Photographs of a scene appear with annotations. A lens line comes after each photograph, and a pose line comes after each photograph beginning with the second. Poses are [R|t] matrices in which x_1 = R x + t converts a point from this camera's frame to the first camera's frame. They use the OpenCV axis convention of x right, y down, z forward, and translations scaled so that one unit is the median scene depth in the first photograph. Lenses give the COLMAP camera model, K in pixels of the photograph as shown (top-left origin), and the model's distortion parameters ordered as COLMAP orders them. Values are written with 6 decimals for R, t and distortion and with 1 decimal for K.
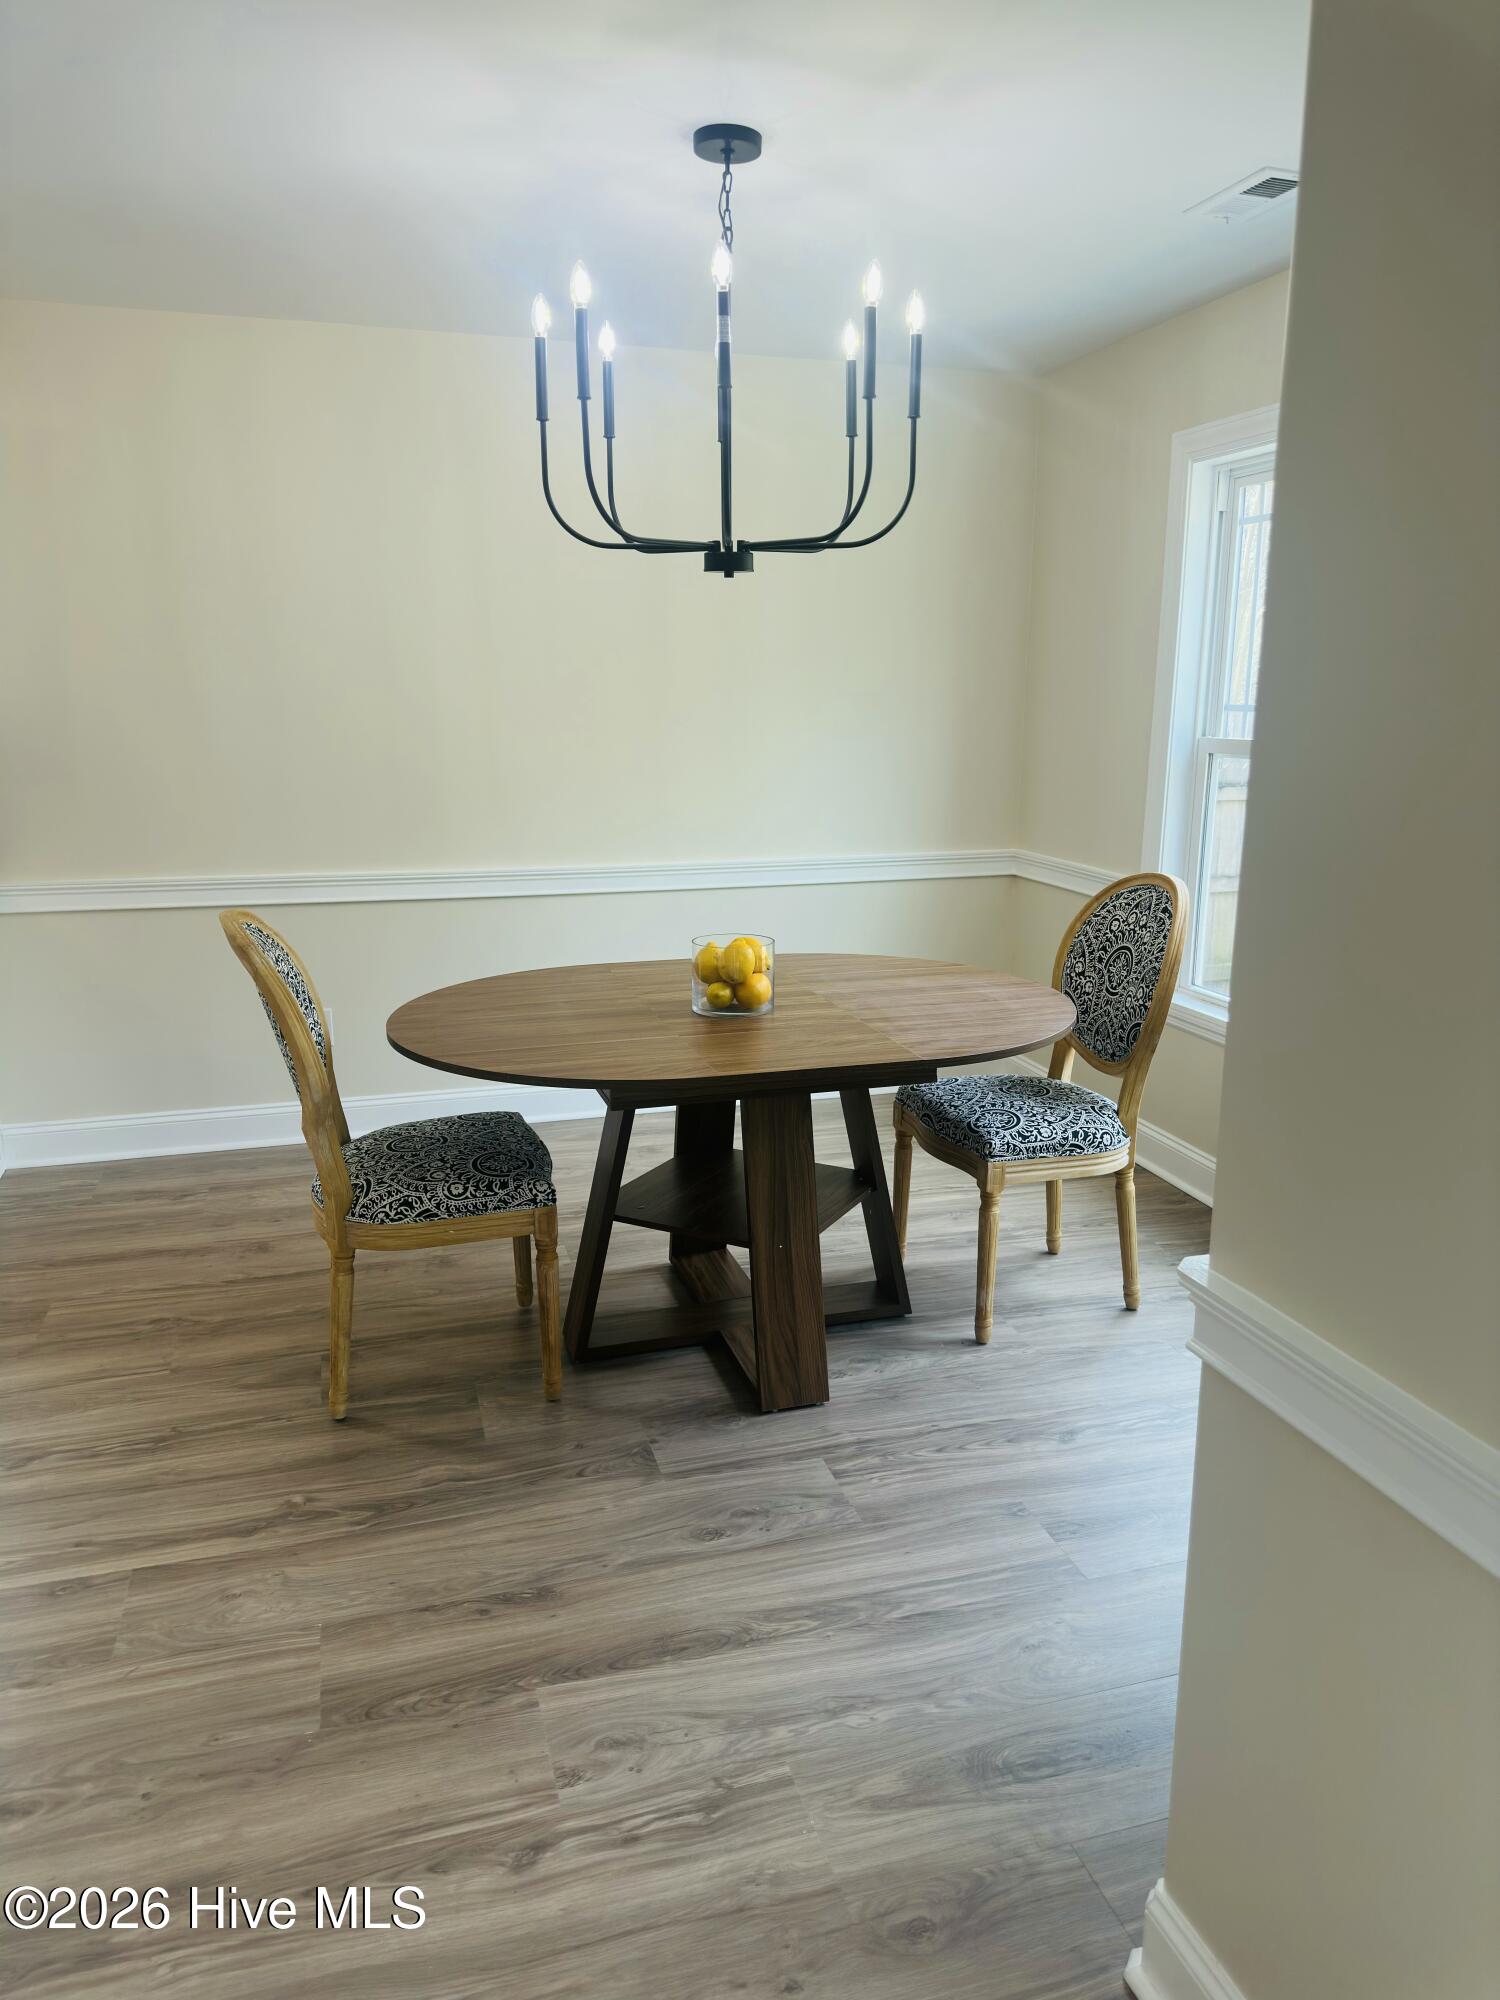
lens RADIAL K [[1431.1, 0, 746.6], [0, 1431.1, 1007.0], [0, 0, 1]] dist [0.072641, -0.057230]
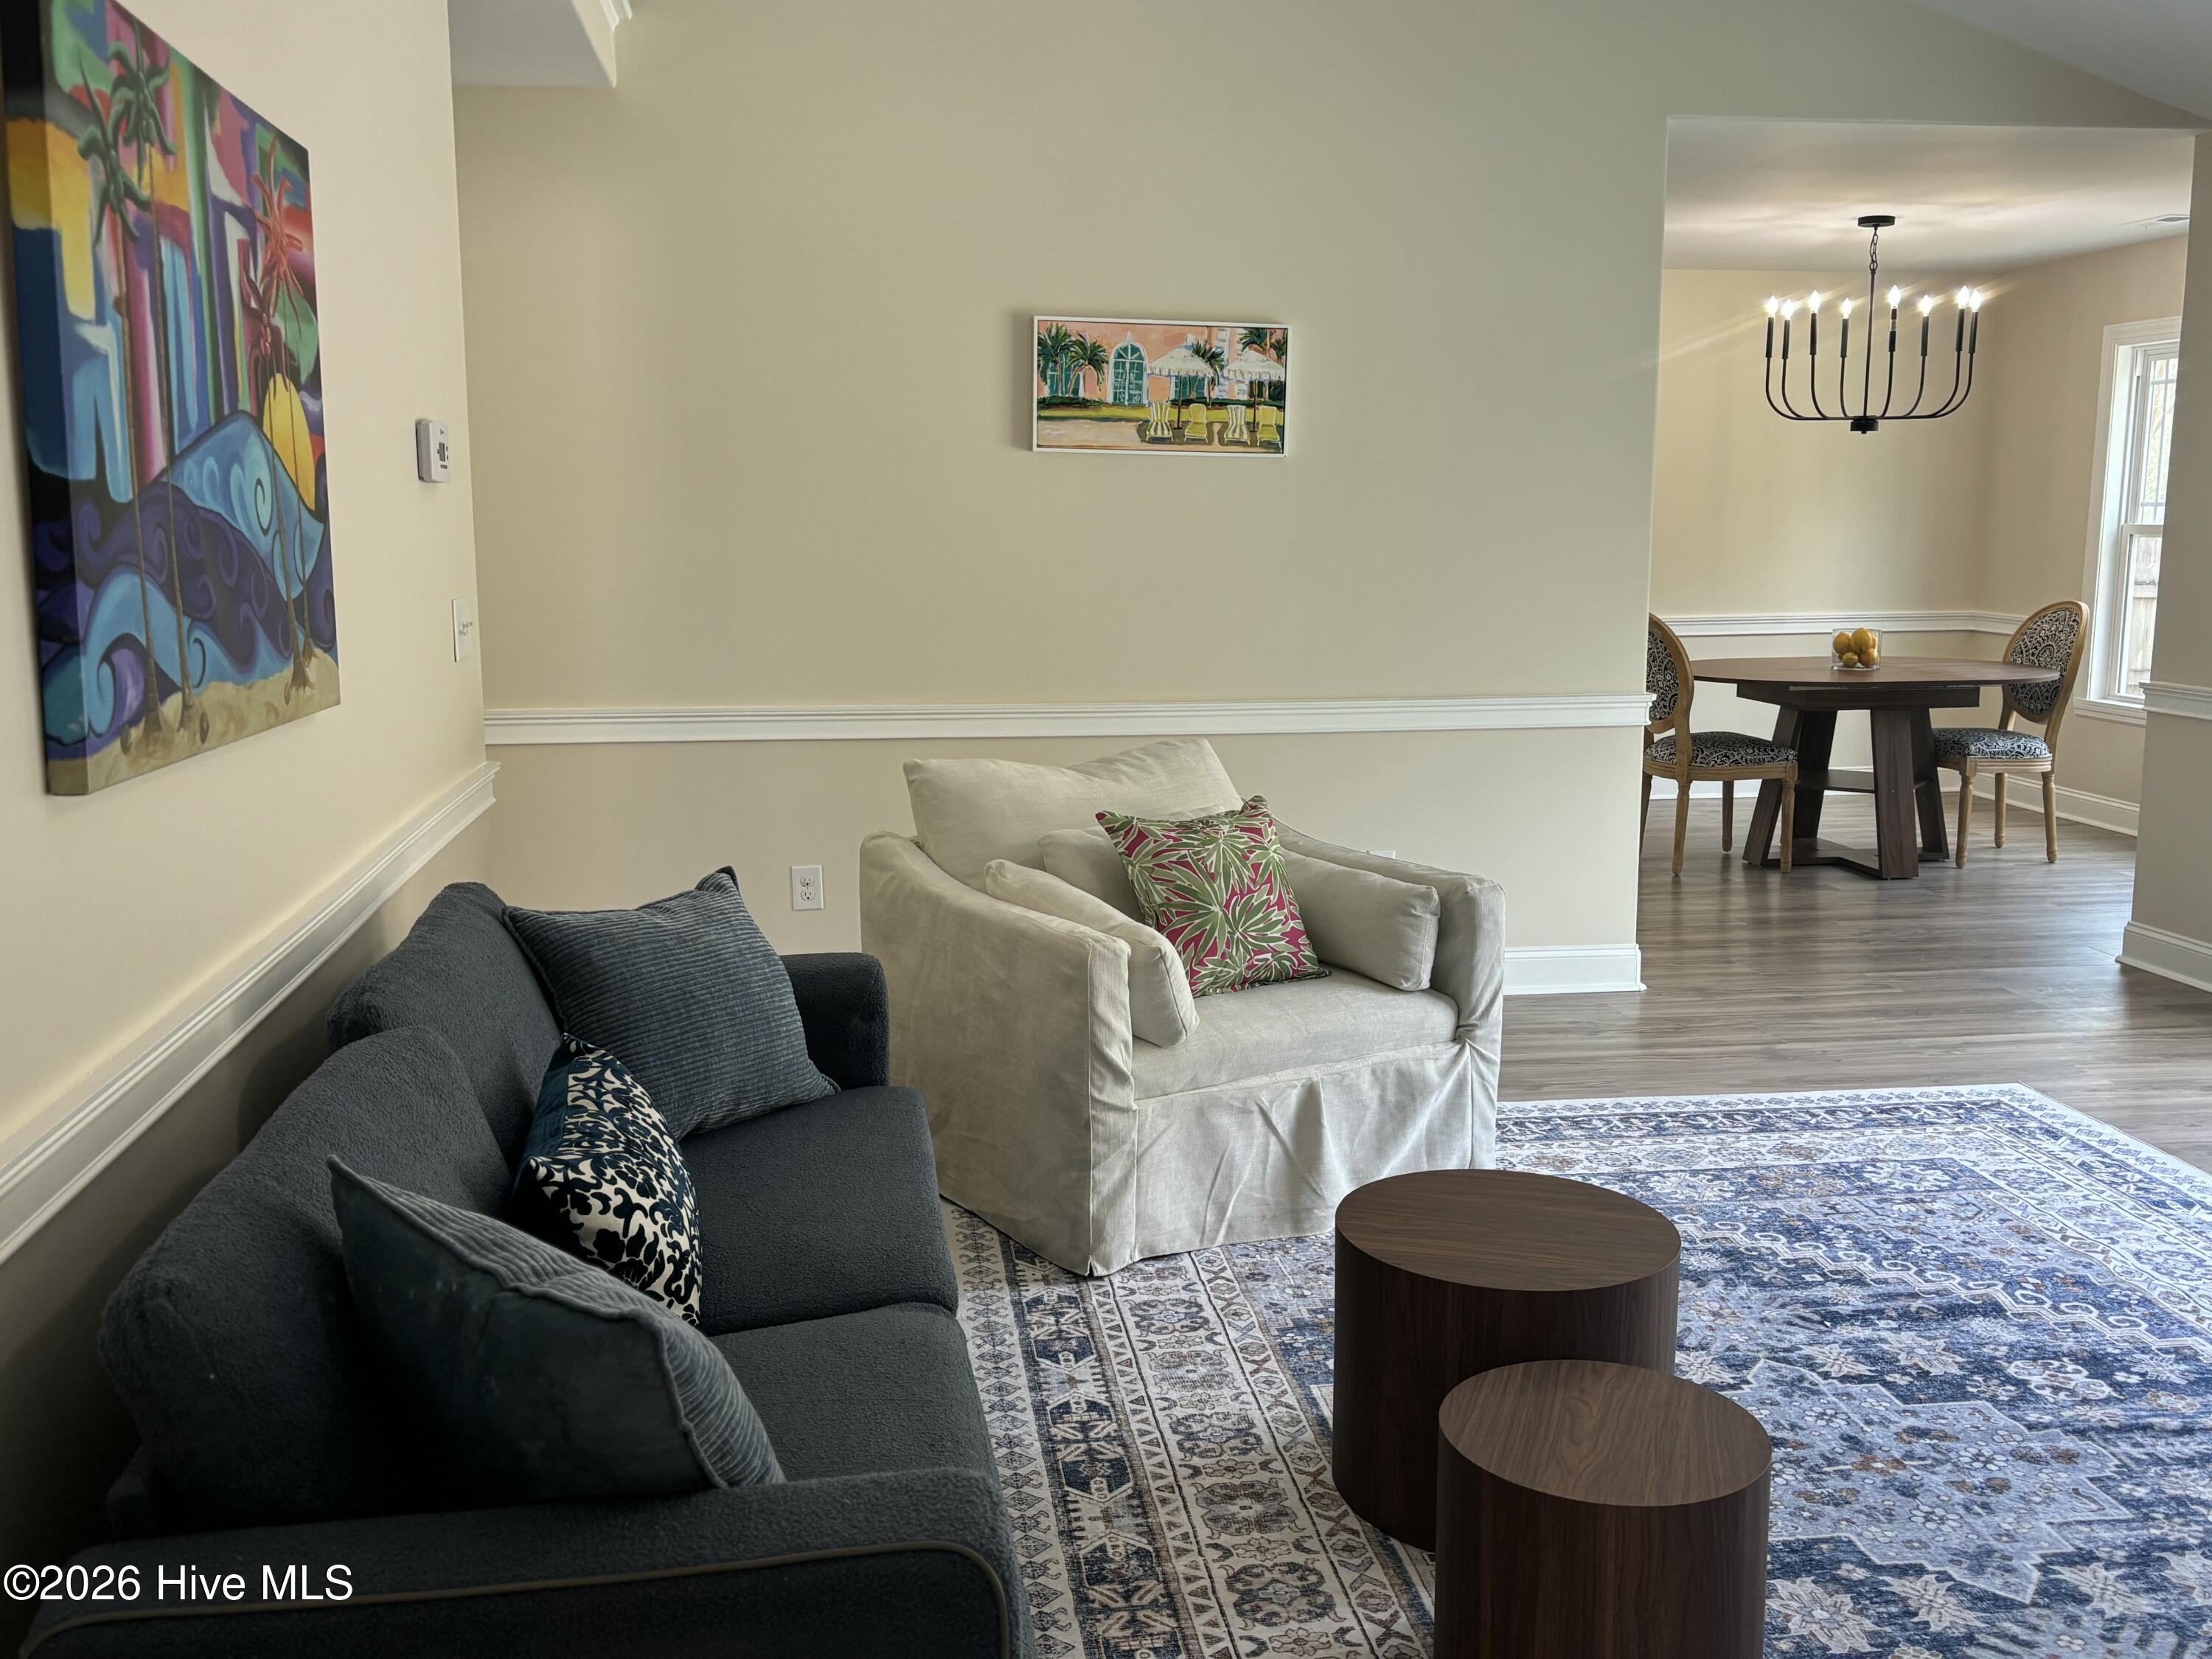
lens RADIAL K [[1997.7, 0, 1116.4], [0, 1997.7, 823.7], [0, 0, 1]] dist [0.006804, 0.018259]
pose [[0.994108, 0.033461, -0.103098, -0.862038], [-0.039285, 0.997714, -0.054979, 0.497504], [0.101023, 0.058705, 0.993151, -2.177280]]
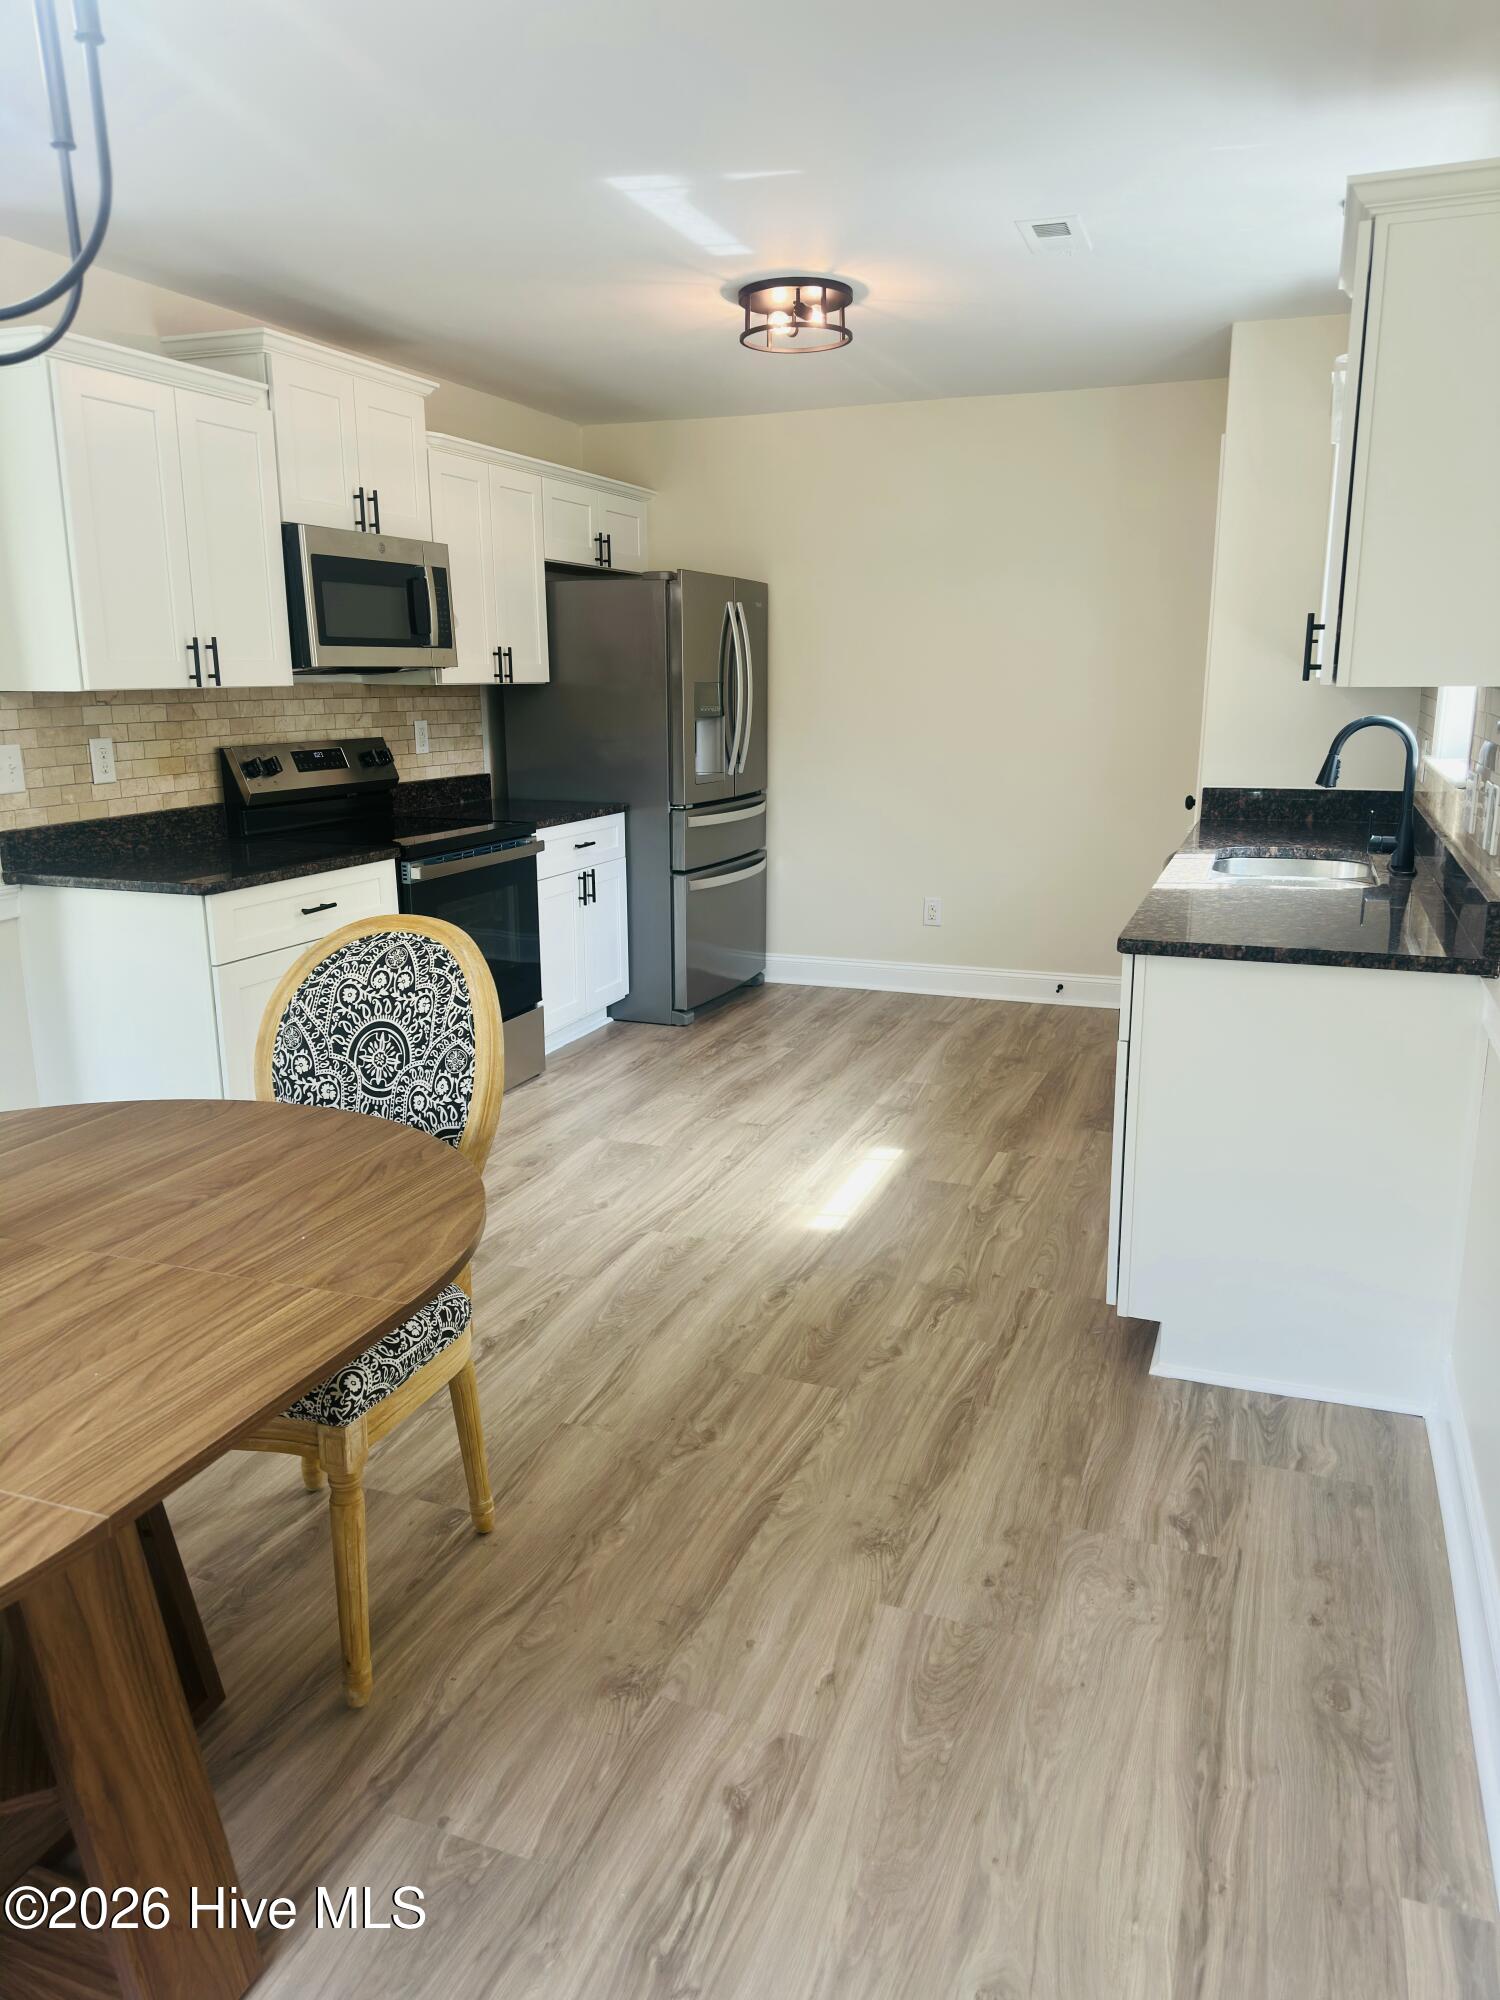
lens RADIAL K [[1431.1, 0, 734.9], [0, 1431.1, 994.4], [0, 0, 1]] dist [0.072641, -0.057230]
pose [[-0.611959, 0.185432, -0.768844, 0.224652], [-0.167767, 0.919567, 0.355318, -0.410053], [0.772891, 0.346426, -0.531628, 1.810448]]
